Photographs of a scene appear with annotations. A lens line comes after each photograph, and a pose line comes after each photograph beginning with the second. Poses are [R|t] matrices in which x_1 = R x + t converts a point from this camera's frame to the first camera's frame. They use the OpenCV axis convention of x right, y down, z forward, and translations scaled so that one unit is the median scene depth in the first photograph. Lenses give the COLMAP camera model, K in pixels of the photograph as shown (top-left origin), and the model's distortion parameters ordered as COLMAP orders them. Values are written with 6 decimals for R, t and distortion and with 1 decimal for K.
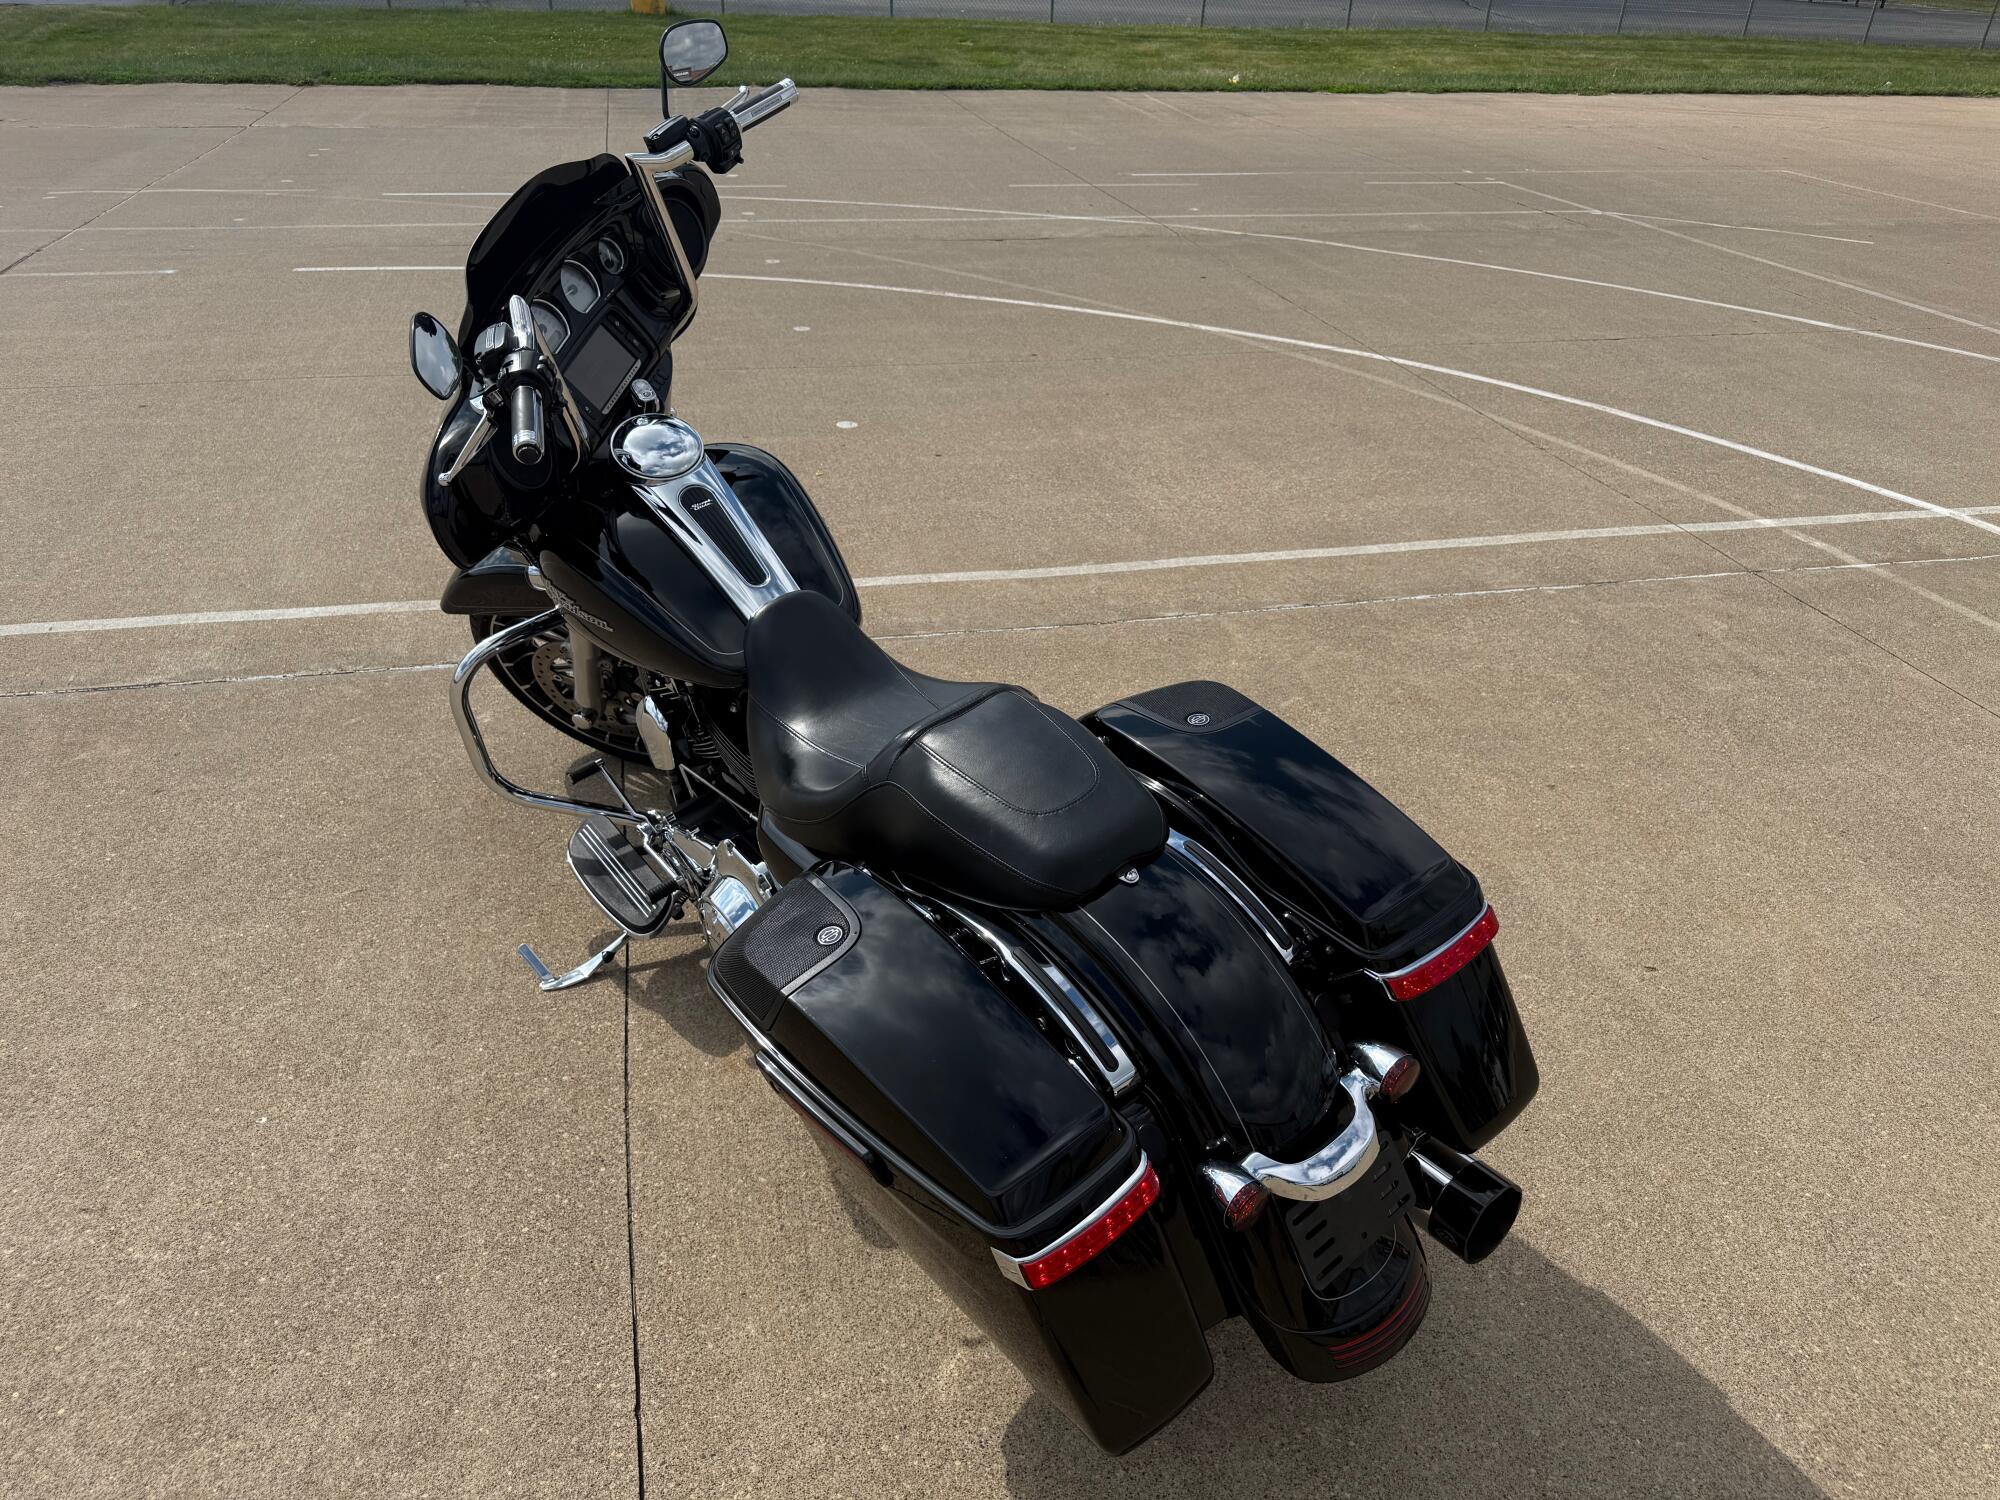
lens RADIAL K [[1420.3, 0, 991.9], [0, 1420.3, 751.8], [0, 0, 1]] dist [0.019132, -0.028025]
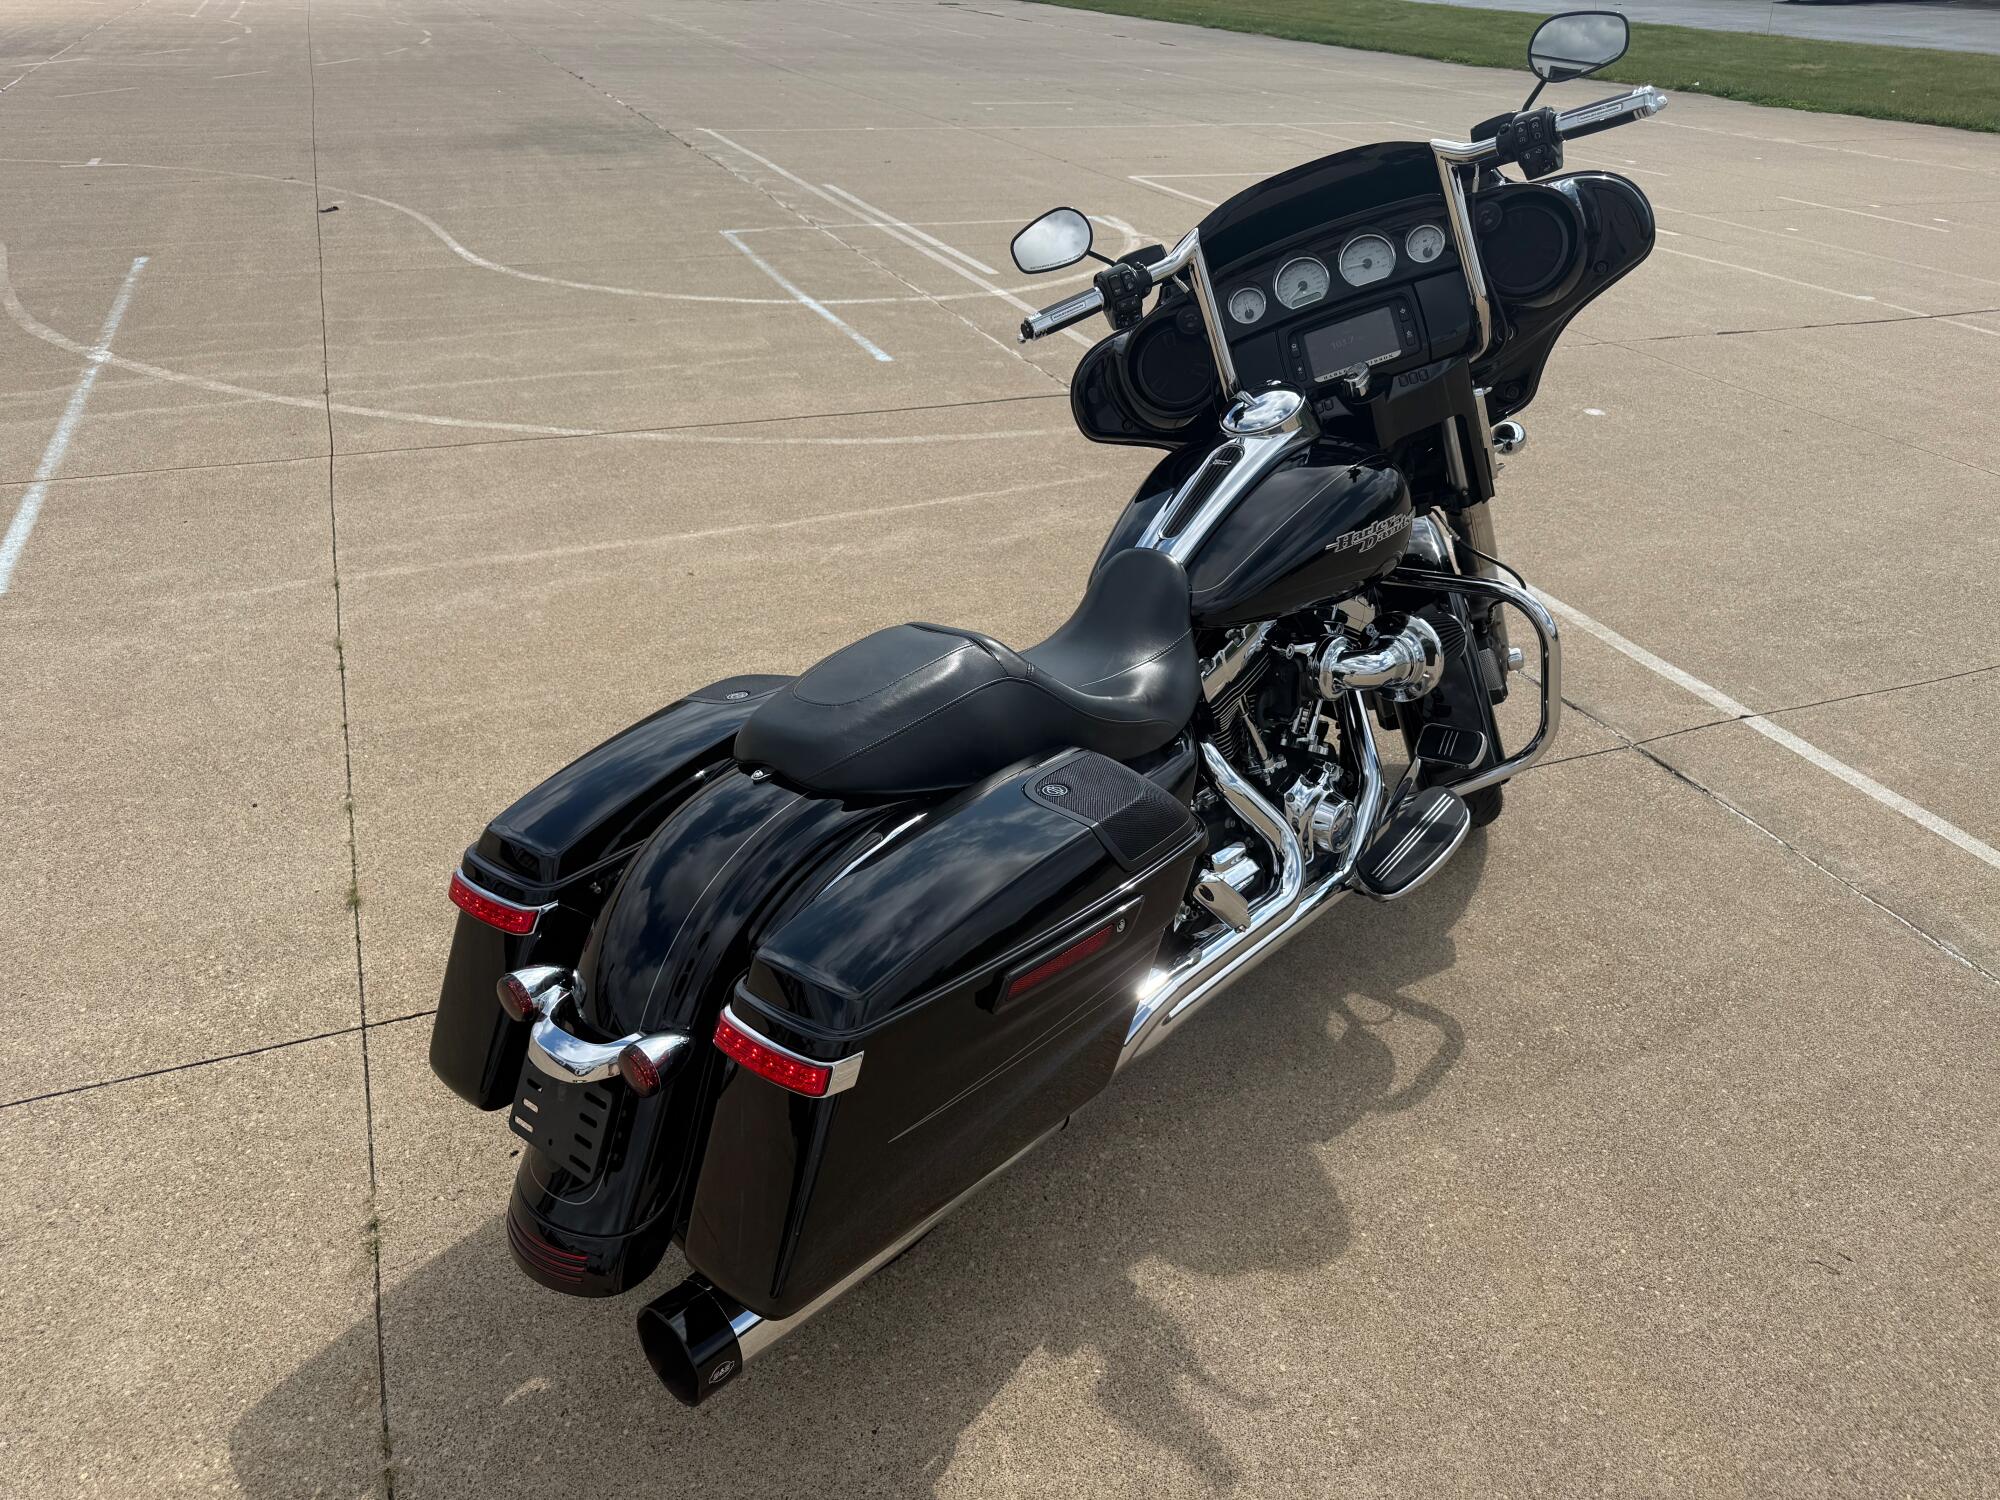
lens RADIAL K [[1416.0, 0, 1000.0], [0, 1416.0, 750.0], [0, 0, 1]] dist [-0.012041, 0.004617]
pose [[0.172600, 0.475430, -0.862656, 0.717006], [-0.516104, 0.789604, 0.331907, -0.254761], [0.838955, 0.387933, 0.381657, 0.539918]]
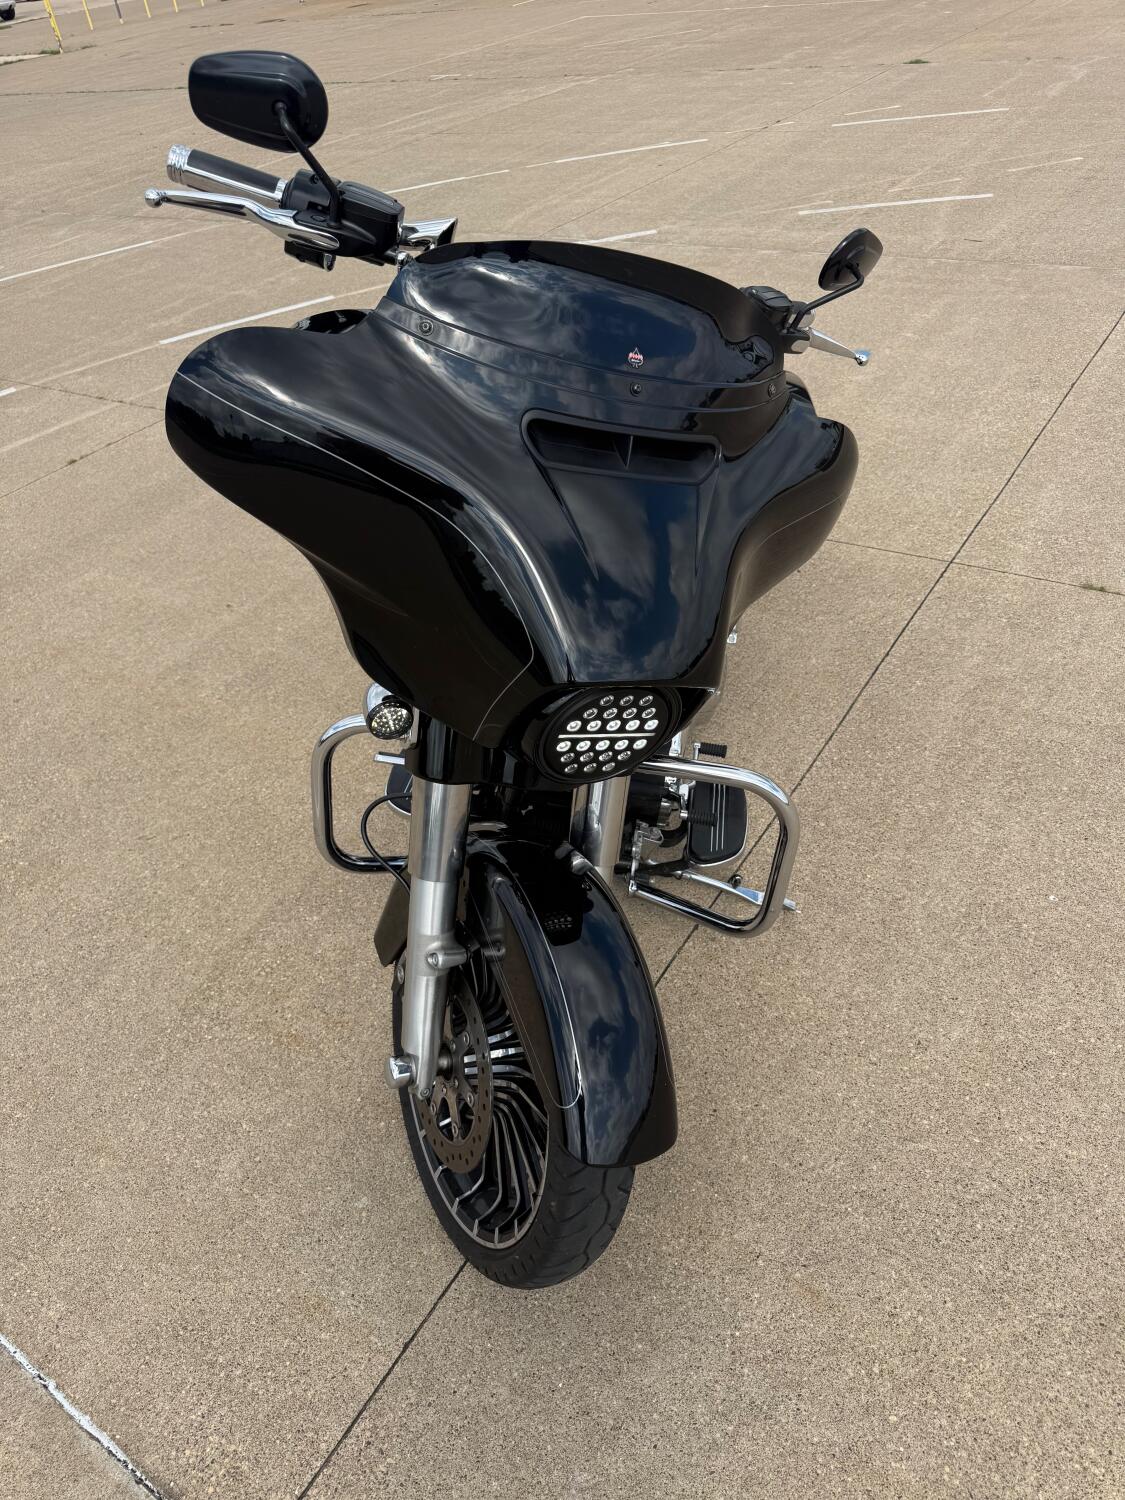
lens RADIAL K [[1065.2, 0, 540.8], [0, 1065.2, 750.5], [0, 0, 1]] dist [0.019132, -0.028025]
pose [[-0.671345, -0.426341, 0.606242, -0.710244], [0.447957, 0.418245, 0.790194, -0.698988], [-0.590449, 0.802063, -0.089804, 1.228325]]
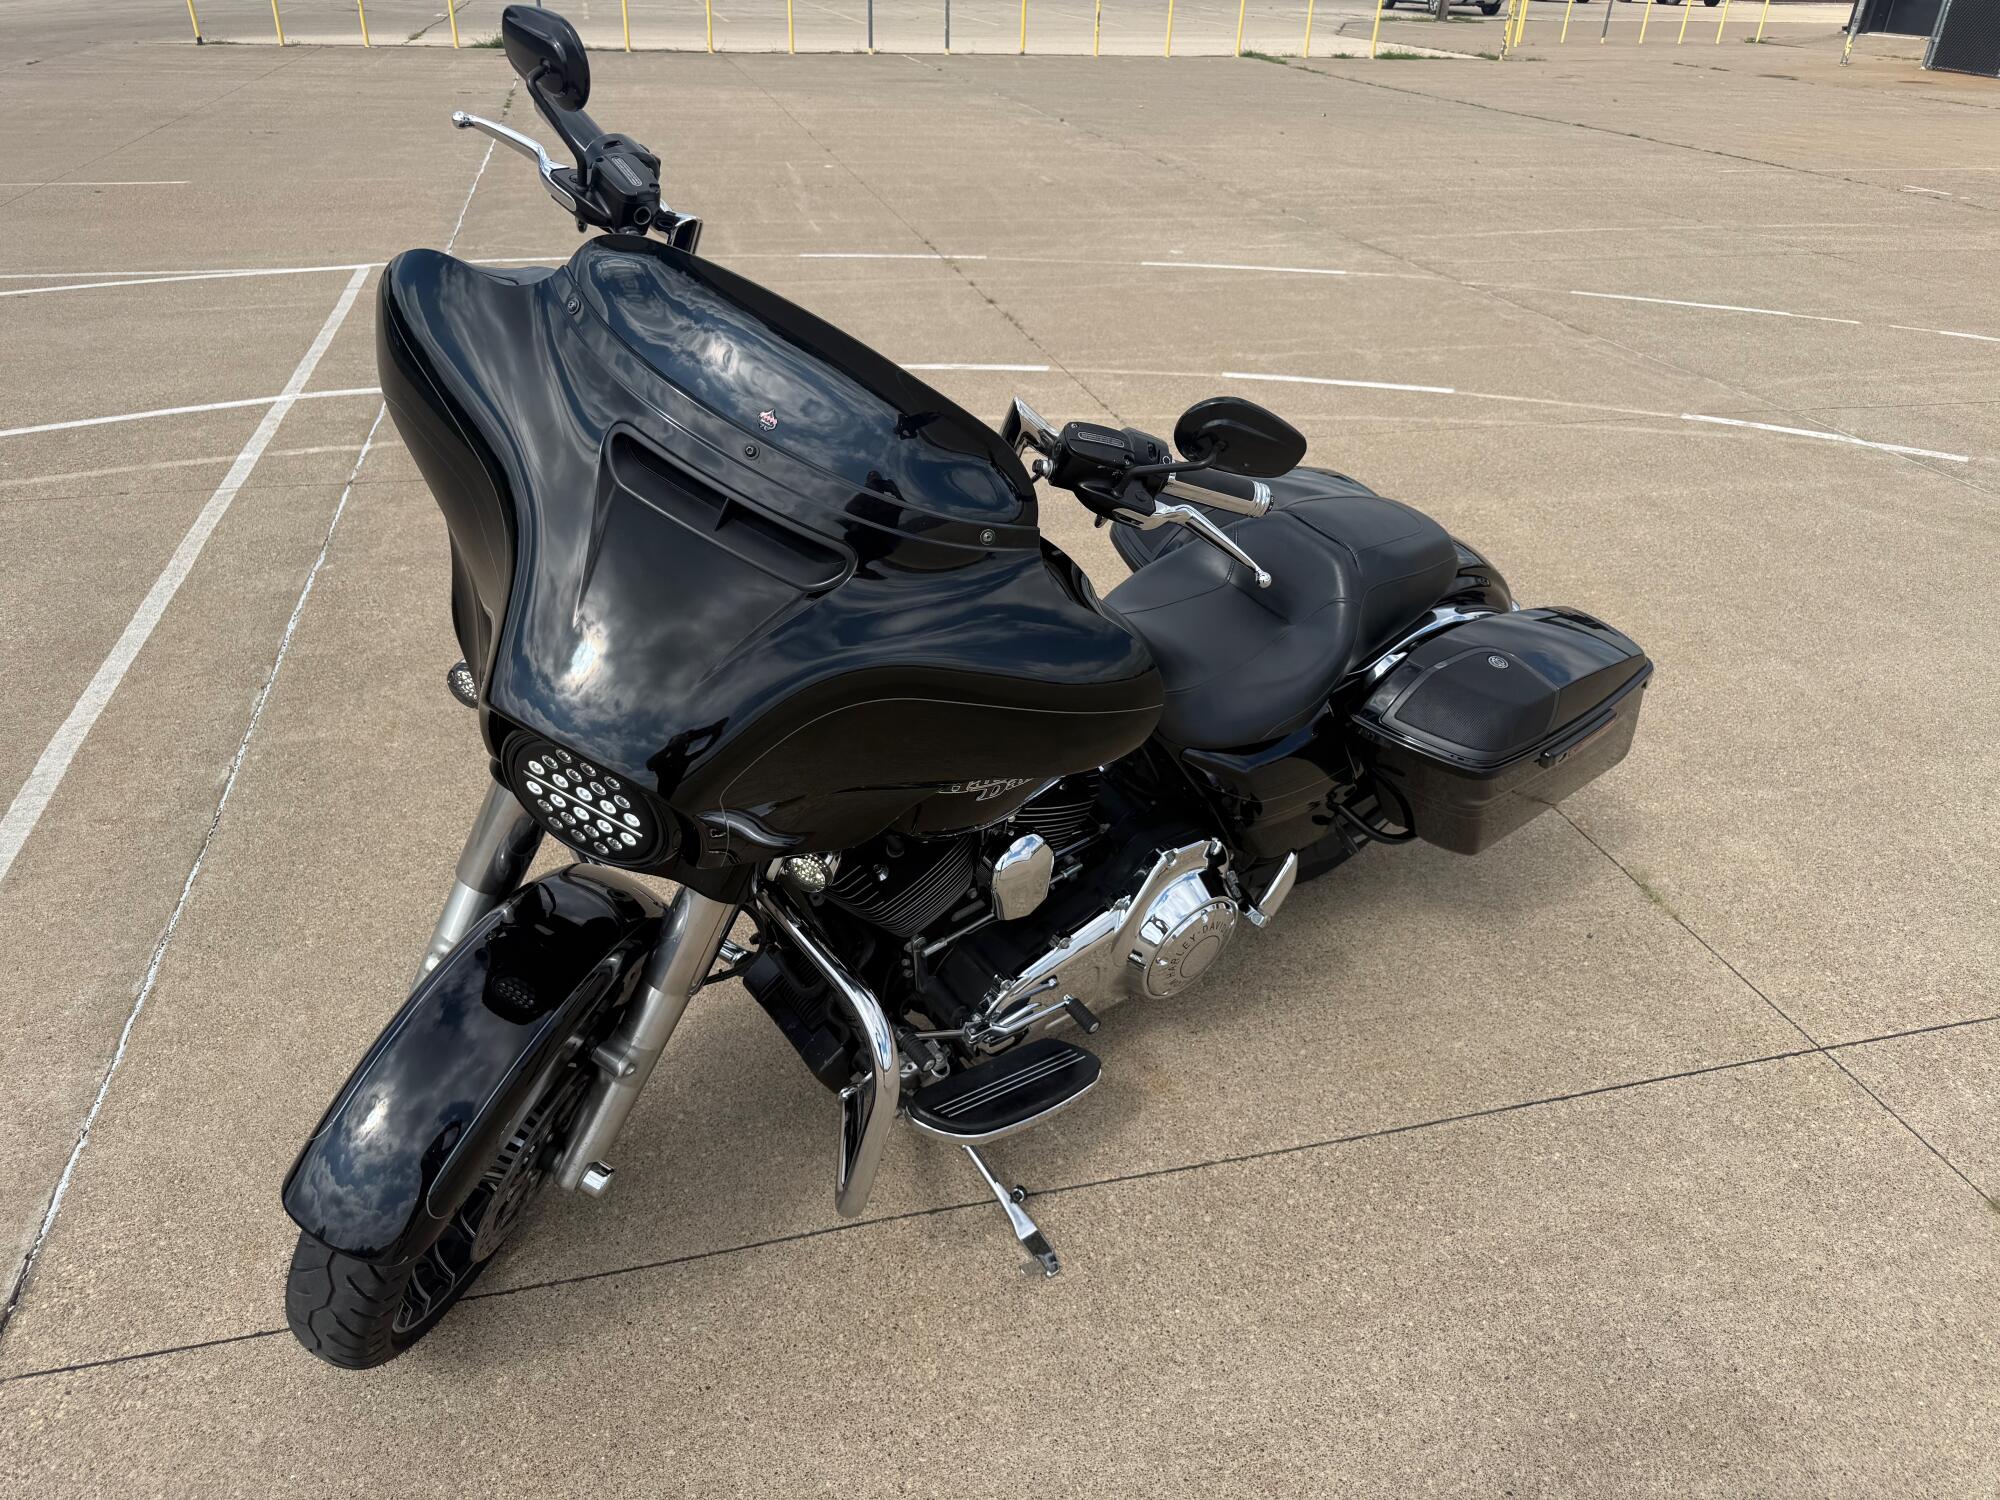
lens RADIAL K [[1399.8, 0, 989.6], [0, 1399.8, 766.4], [0, 0, 1]] dist [-0.012165, 0.002662]
pose [[-0.009728, -0.530399, 0.847692, -0.909567], [0.475484, 0.743307, 0.470542, -0.458939], [-0.879671, 0.407641, 0.244965, 0.825453]]
